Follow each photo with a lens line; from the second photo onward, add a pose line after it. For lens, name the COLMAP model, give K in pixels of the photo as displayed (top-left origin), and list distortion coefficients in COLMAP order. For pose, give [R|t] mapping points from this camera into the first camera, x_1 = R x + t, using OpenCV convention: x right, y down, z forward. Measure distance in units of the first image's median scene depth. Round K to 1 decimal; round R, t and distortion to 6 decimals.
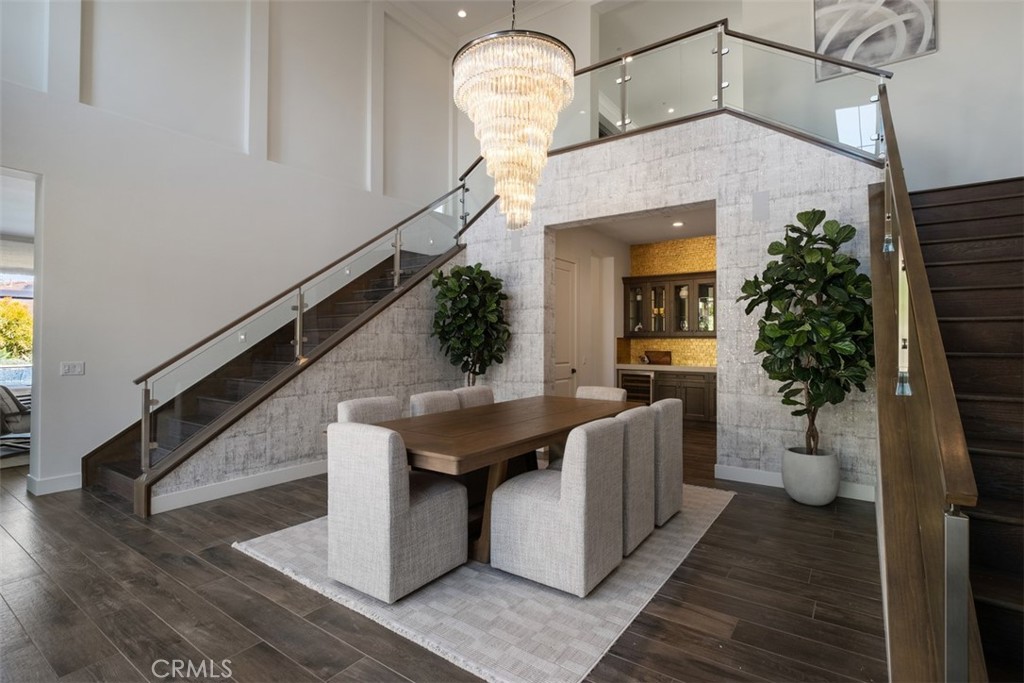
lens RADIAL K [[491.7, 0, 513.5], [0, 491.7, 334.2], [0, 0, 1]] dist [-0.008817, -0.000935]
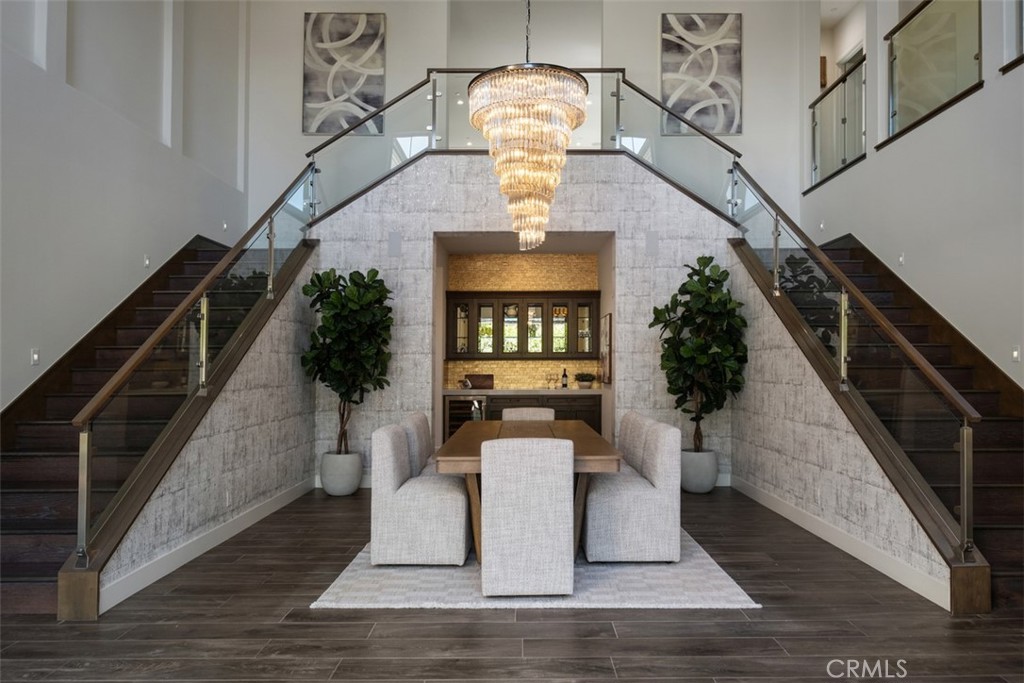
lens RADIAL K [[680.1, 0, 513.1], [0, 680.1, 362.0], [0, 0, 1]] dist [-0.006013, -0.000005]
pose [[0.804176, -0.001435, 0.594389, -0.680644], [-0.001961, 0.999985, 0.005068, 0.008174], [-0.594388, -0.005241, 0.804161, -0.083995]]
